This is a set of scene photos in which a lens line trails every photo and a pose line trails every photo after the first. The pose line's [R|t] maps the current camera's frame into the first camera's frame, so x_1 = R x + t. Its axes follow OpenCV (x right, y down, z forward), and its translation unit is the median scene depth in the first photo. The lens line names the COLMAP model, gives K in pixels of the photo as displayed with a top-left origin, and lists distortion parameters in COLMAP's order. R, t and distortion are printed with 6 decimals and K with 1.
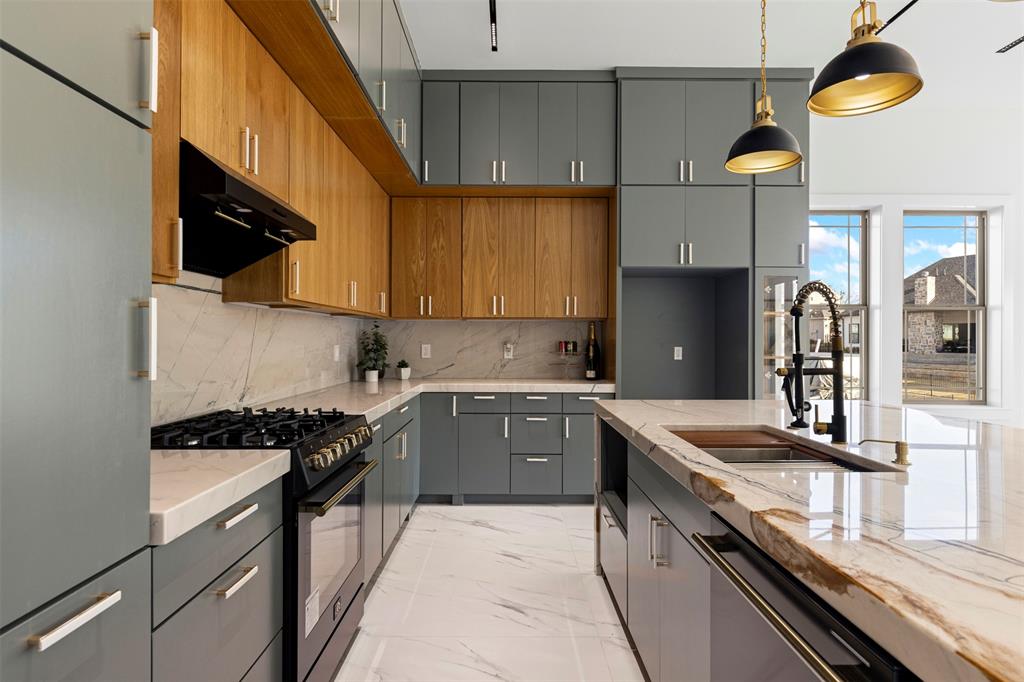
lens RADIAL K [[528.7, 0, 512.0], [0, 528.7, 341.0], [0, 0, 1]] dist [-0.000145, -0.000215]
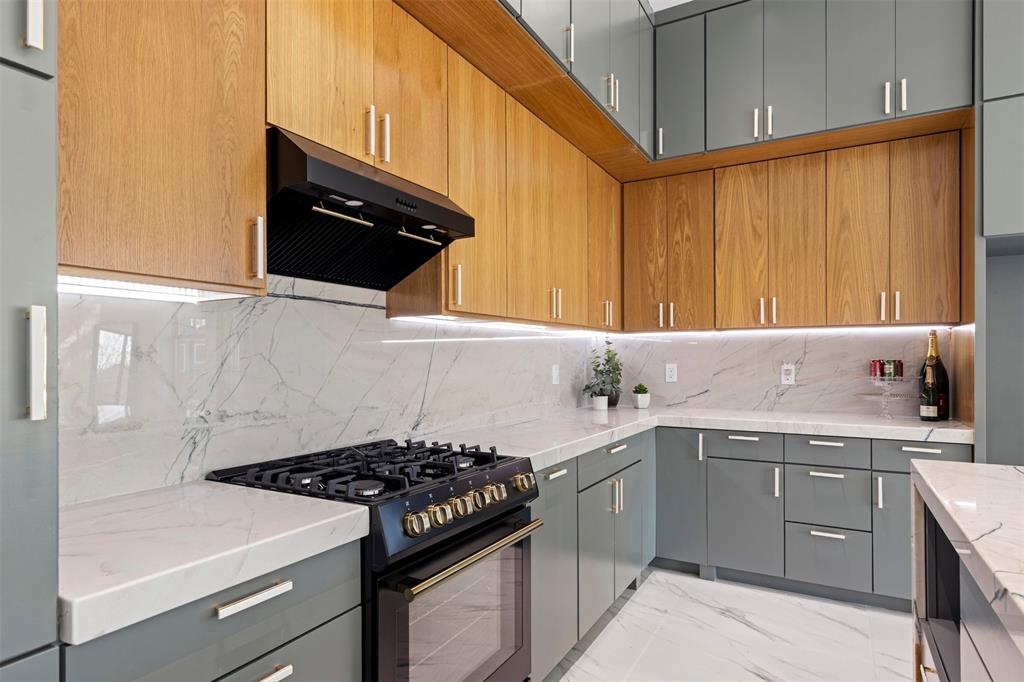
lens RADIAL K [[574.3, 0, 510.7], [0, 574.3, 357.7], [0, 0, 1]] dist [0.005098, 0.000568]
pose [[0.865336, -0.005553, -0.501161, 0.068320], [0.003846, 0.999983, -0.004439, -0.001034], [0.501177, 0.001914, 0.865343, 0.159139]]
